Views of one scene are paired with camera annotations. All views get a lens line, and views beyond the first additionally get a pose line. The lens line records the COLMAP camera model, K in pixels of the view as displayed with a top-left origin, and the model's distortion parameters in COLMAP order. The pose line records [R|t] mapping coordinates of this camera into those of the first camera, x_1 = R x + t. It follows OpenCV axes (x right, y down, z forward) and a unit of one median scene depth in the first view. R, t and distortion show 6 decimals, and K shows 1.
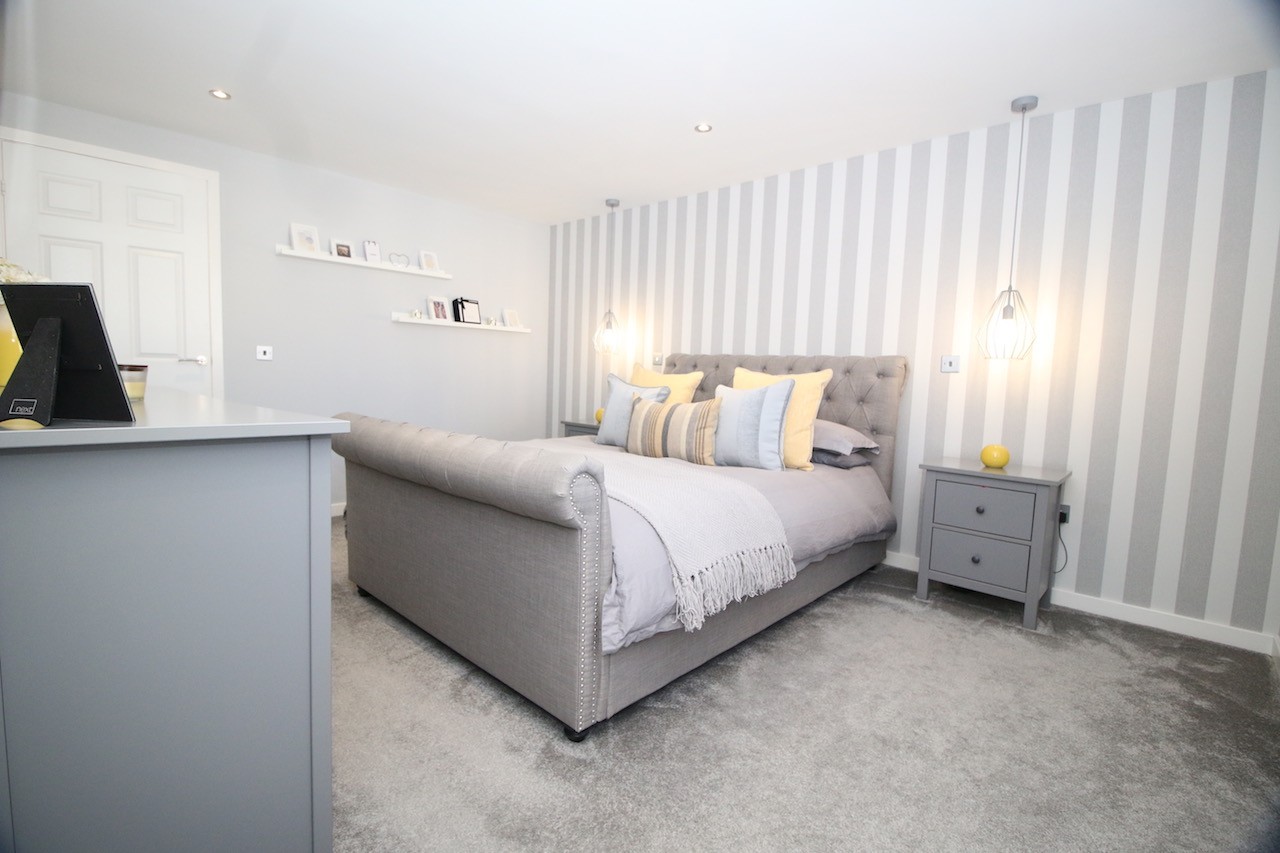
lens RADIAL K [[570.1, 0, 673.2], [0, 570.1, 429.0], [0, 0, 1]] dist [-0.000040, 0.000003]
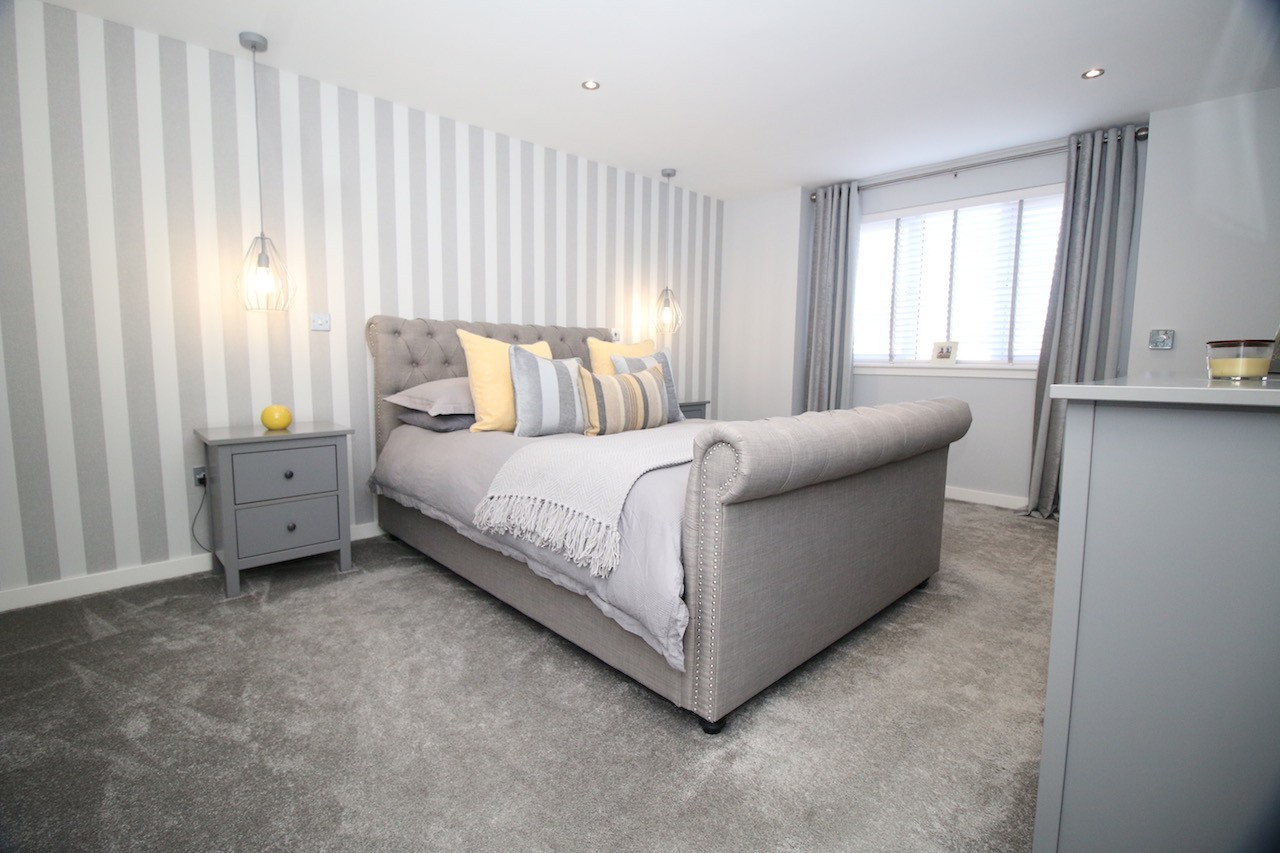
lens RADIAL K [[591.5, 0, 638.4], [0, 591.5, 418.2], [0, 0, 1]] dist [-0.001446, -0.000517]
pose [[0.107759, -0.145420, 0.983484, -0.671844], [0.080920, 0.987245, 0.137110, -0.074879], [-0.990878, 0.064808, 0.118152, 0.556929]]
